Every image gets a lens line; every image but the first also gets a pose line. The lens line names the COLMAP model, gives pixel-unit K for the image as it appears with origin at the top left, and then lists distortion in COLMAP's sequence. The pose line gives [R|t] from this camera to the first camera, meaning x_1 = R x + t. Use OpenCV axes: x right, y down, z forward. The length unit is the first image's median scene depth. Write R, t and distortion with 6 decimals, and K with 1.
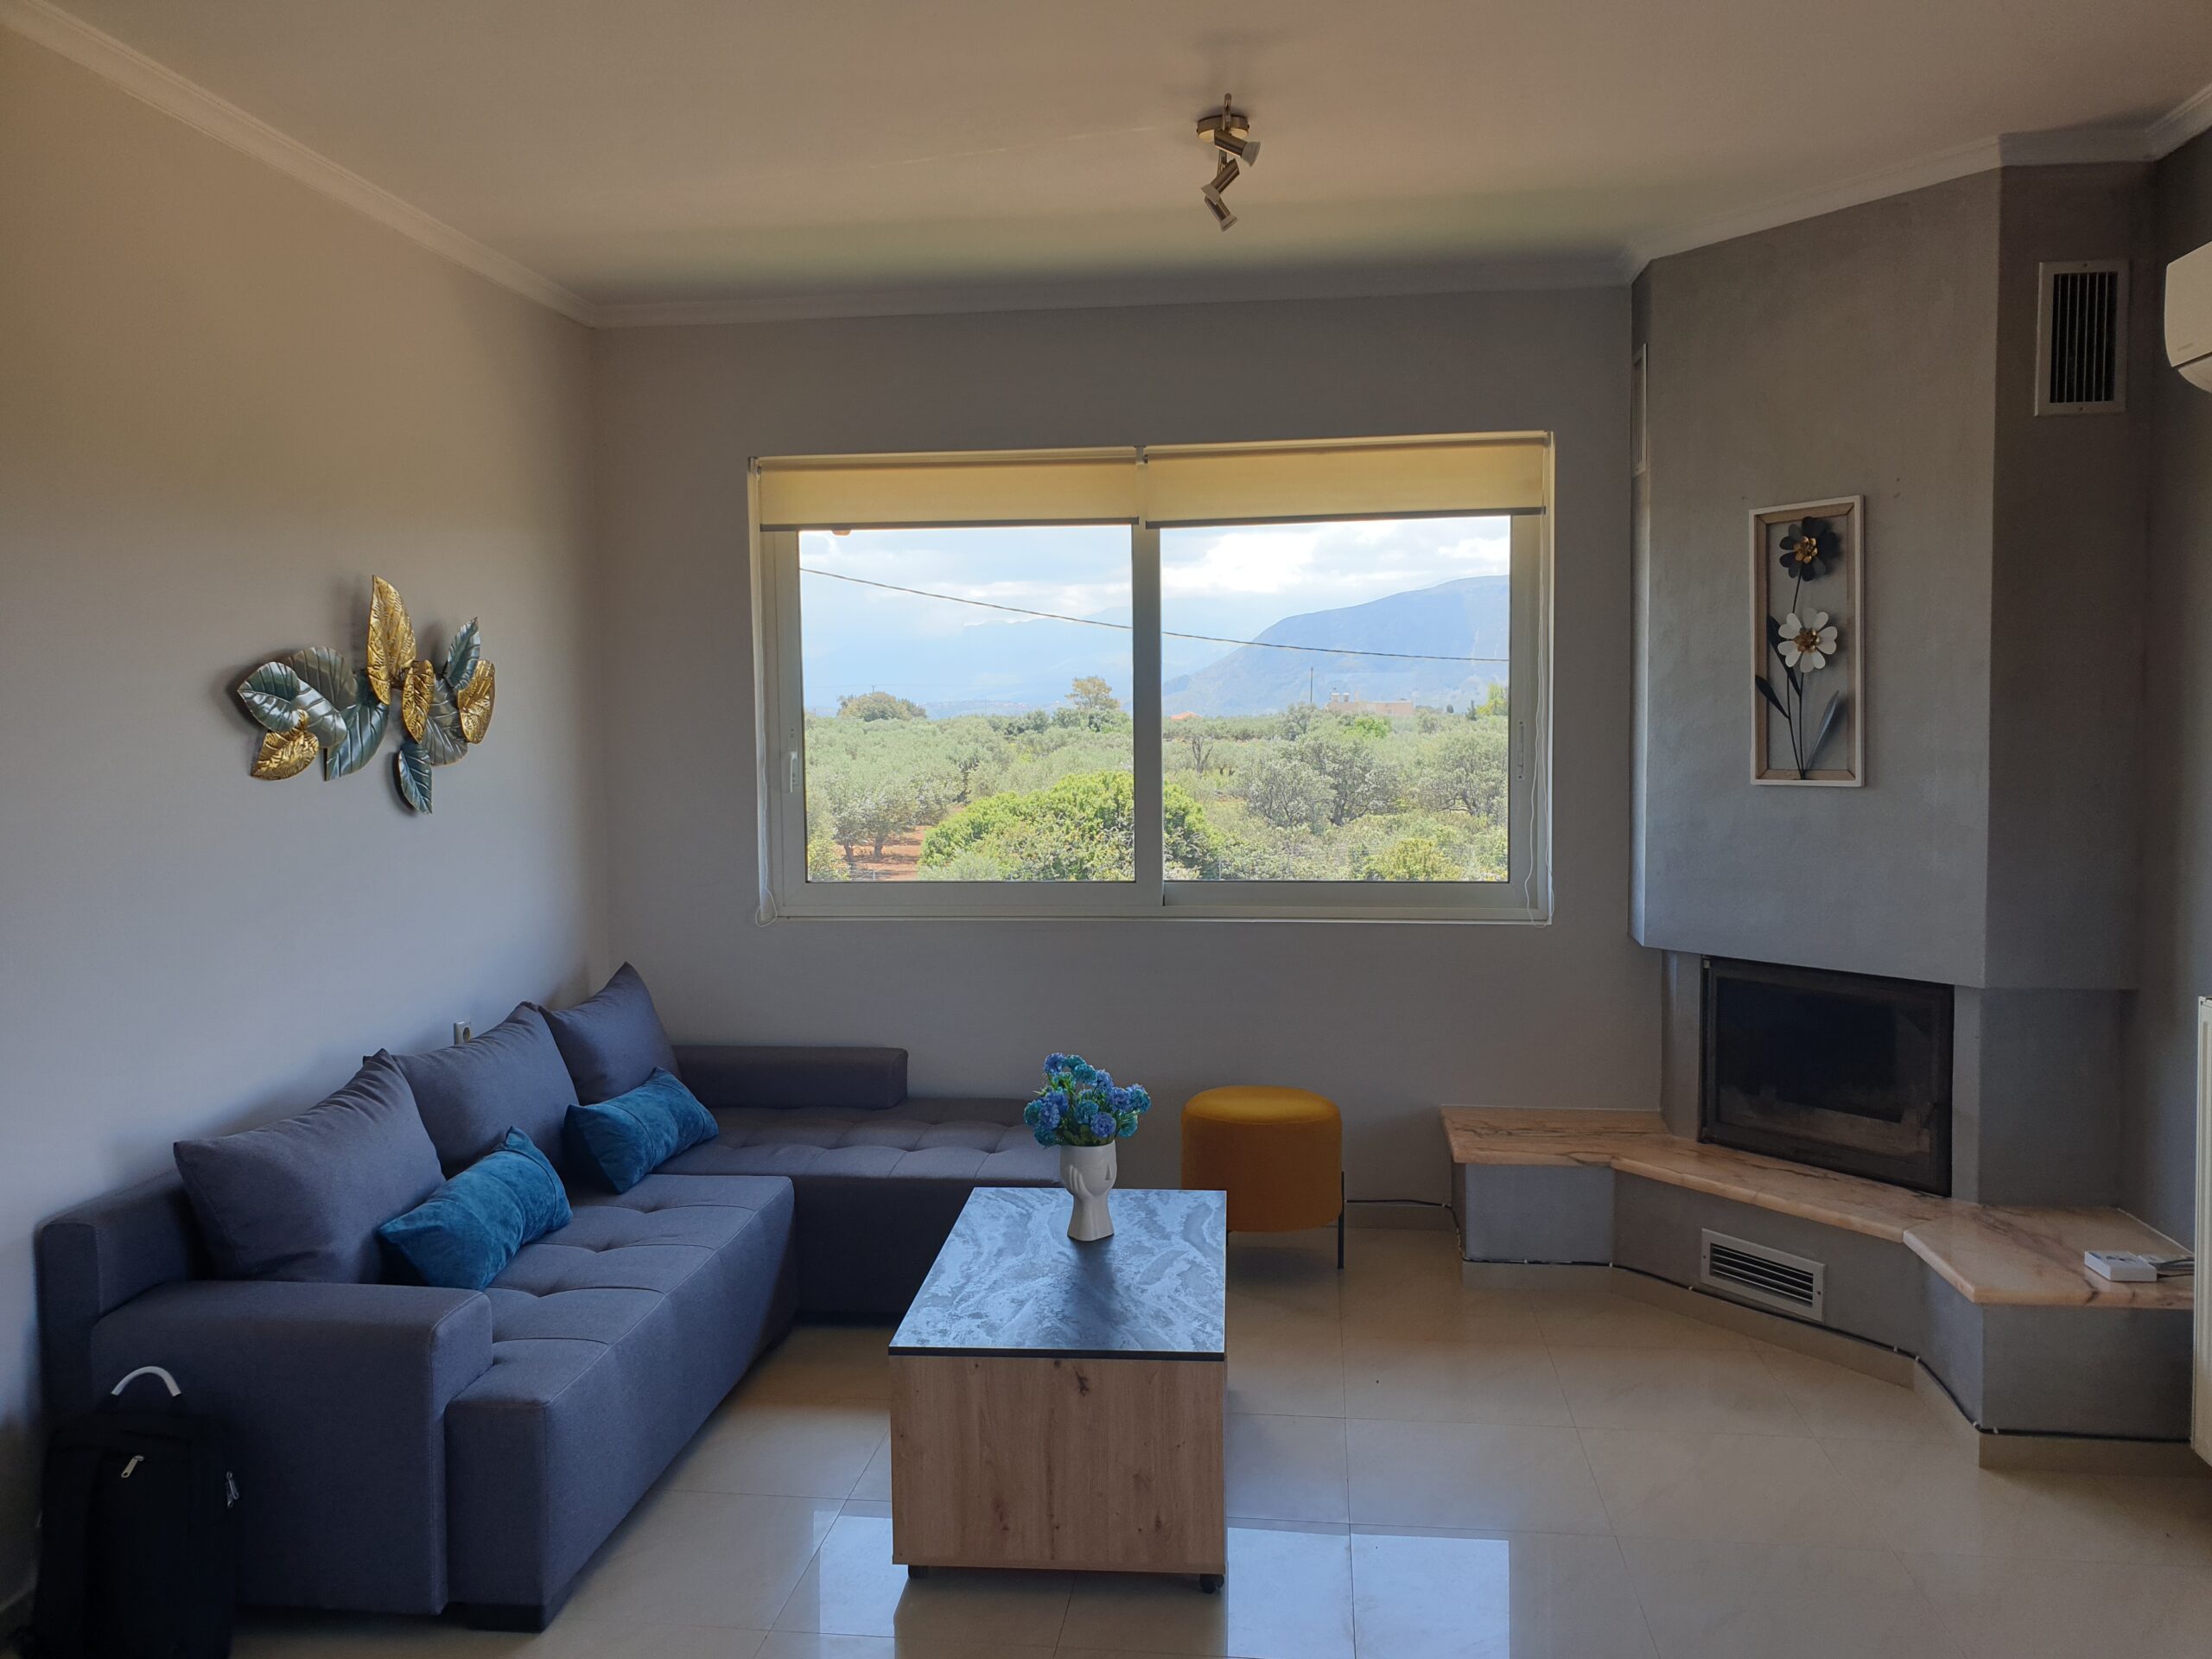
lens RADIAL K [[1713.8, 0, 1096.9], [0, 1713.8, 821.7], [0, 0, 1]] dist [0.058702, -0.078846]
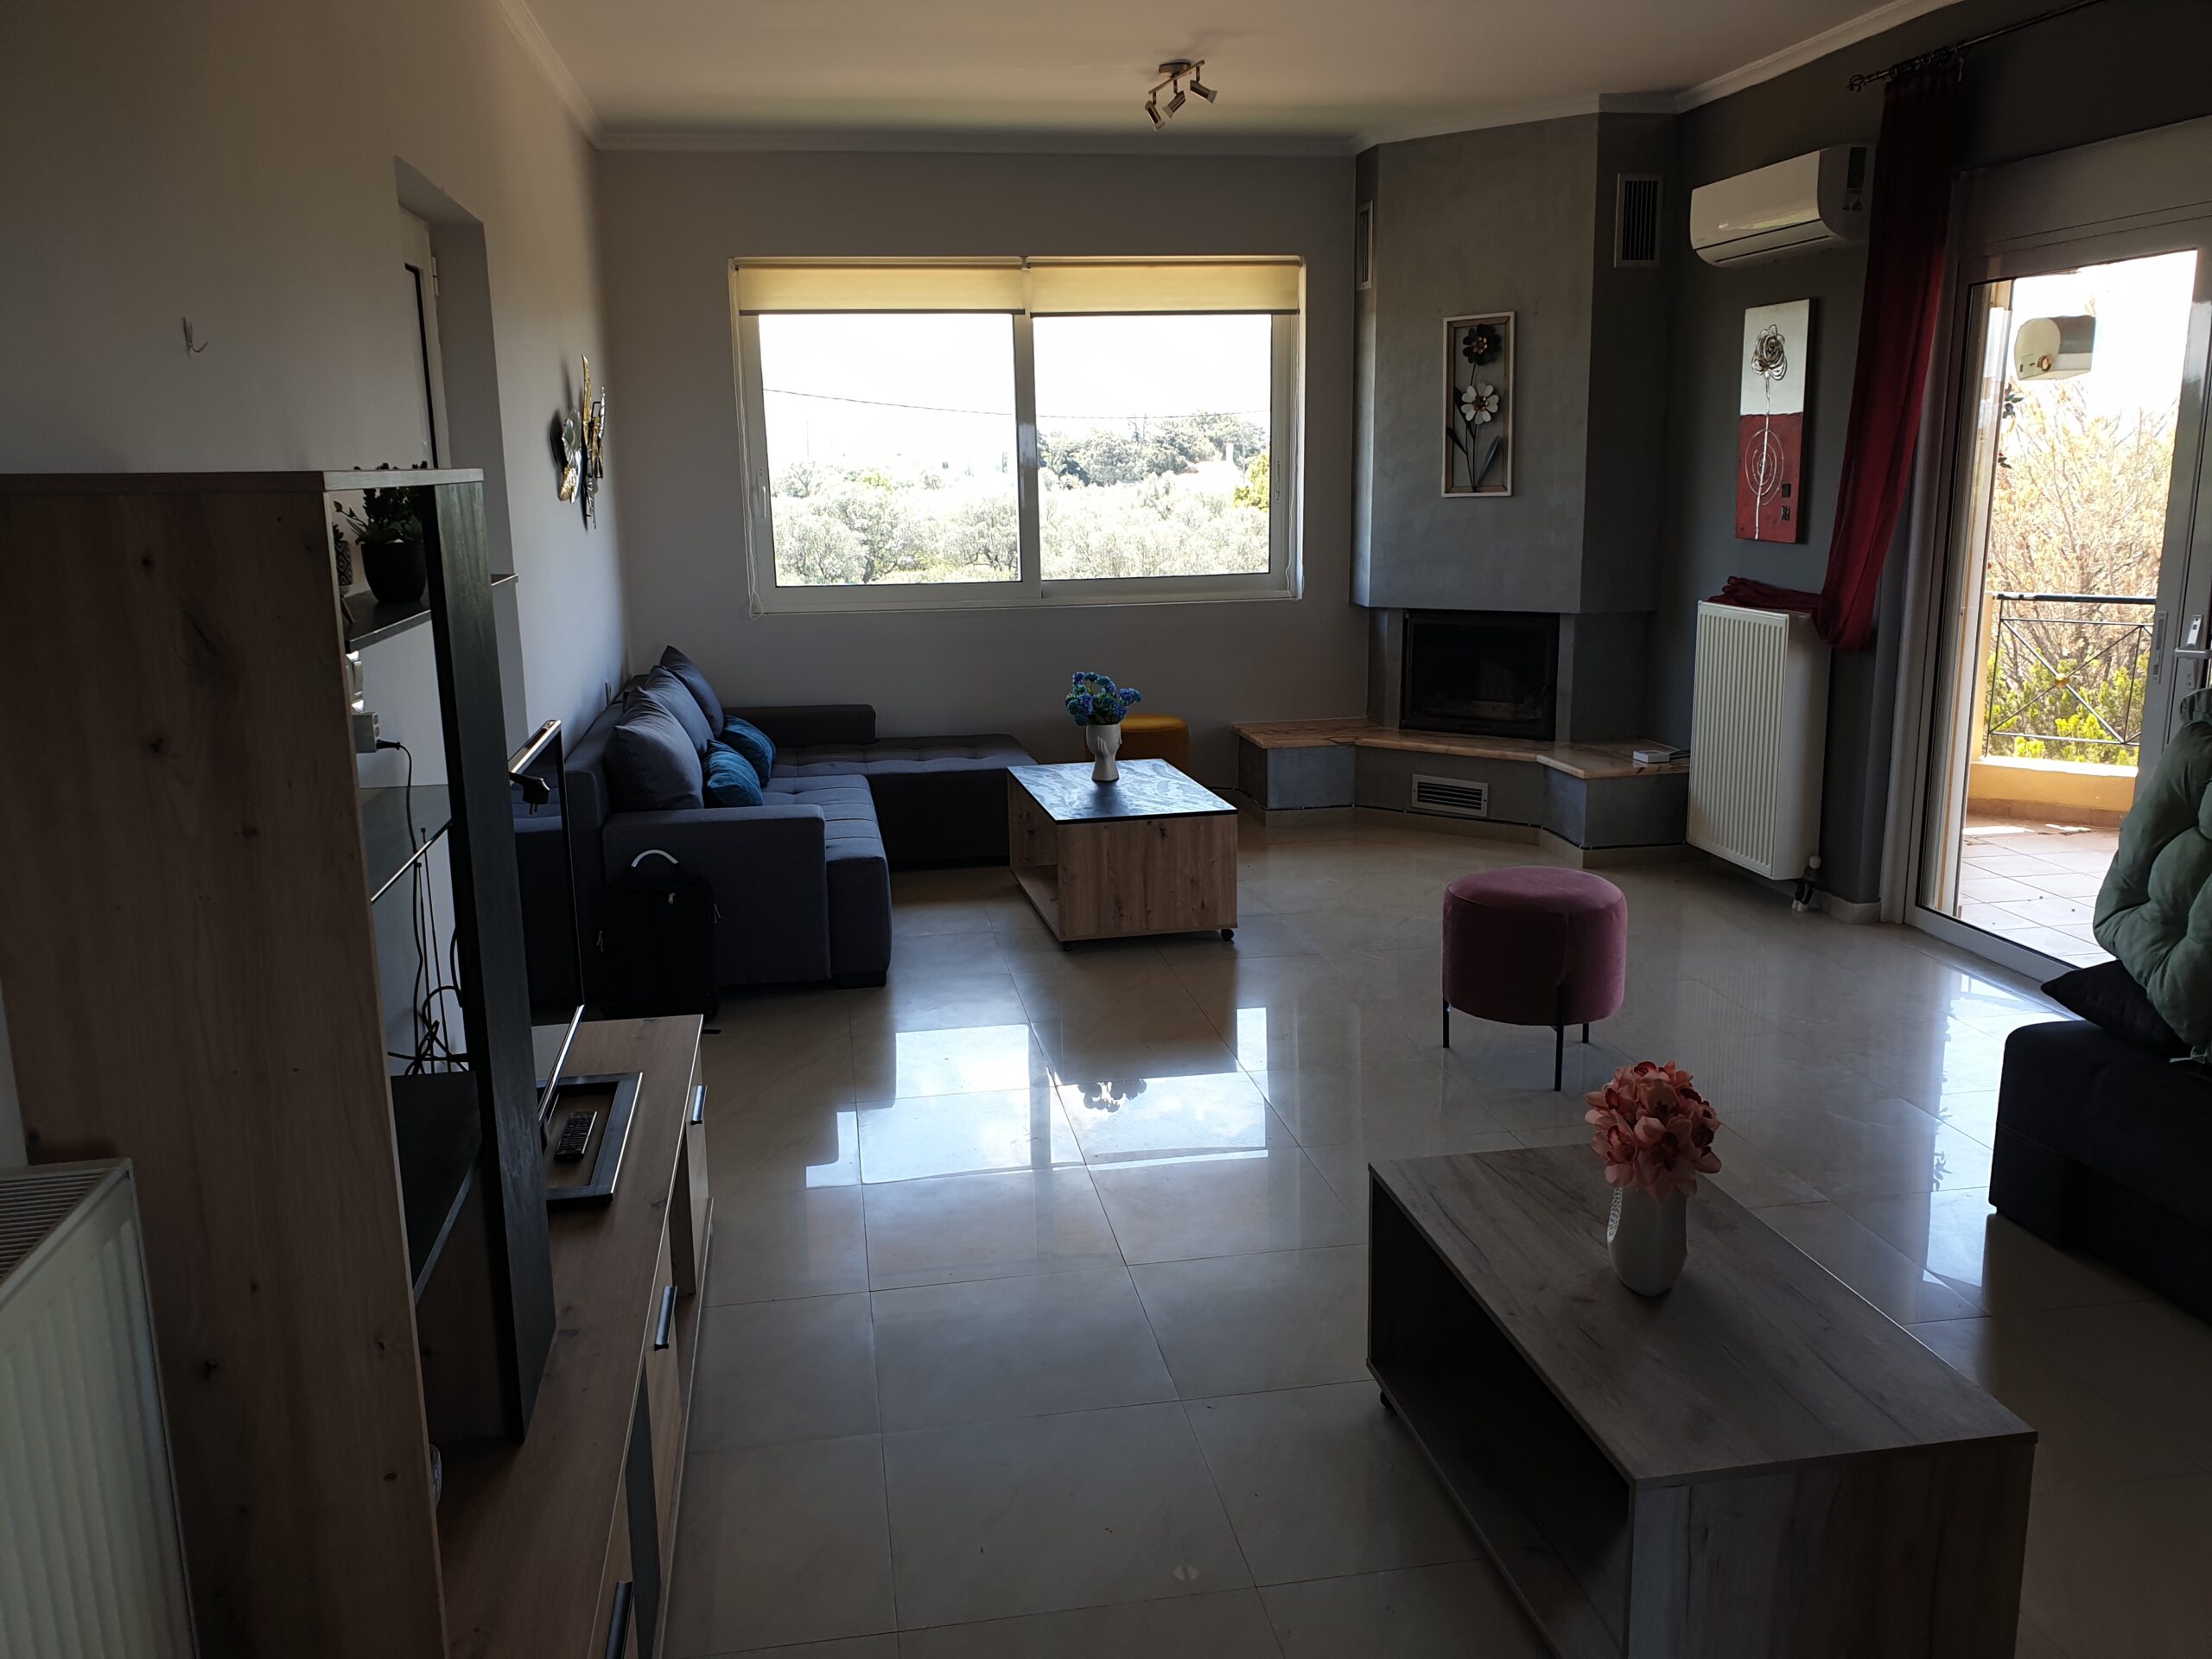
lens RADIAL K [[1713.8, 0, 1118.3], [0, 1713.8, 827.0], [0, 0, 1]] dist [0.058702, -0.078846]
pose [[0.956105, -0.069130, 0.284754, -0.389655], [0.028133, 0.988940, 0.145624, 0.041627], [-0.291672, -0.131220, 0.947475, -0.470453]]
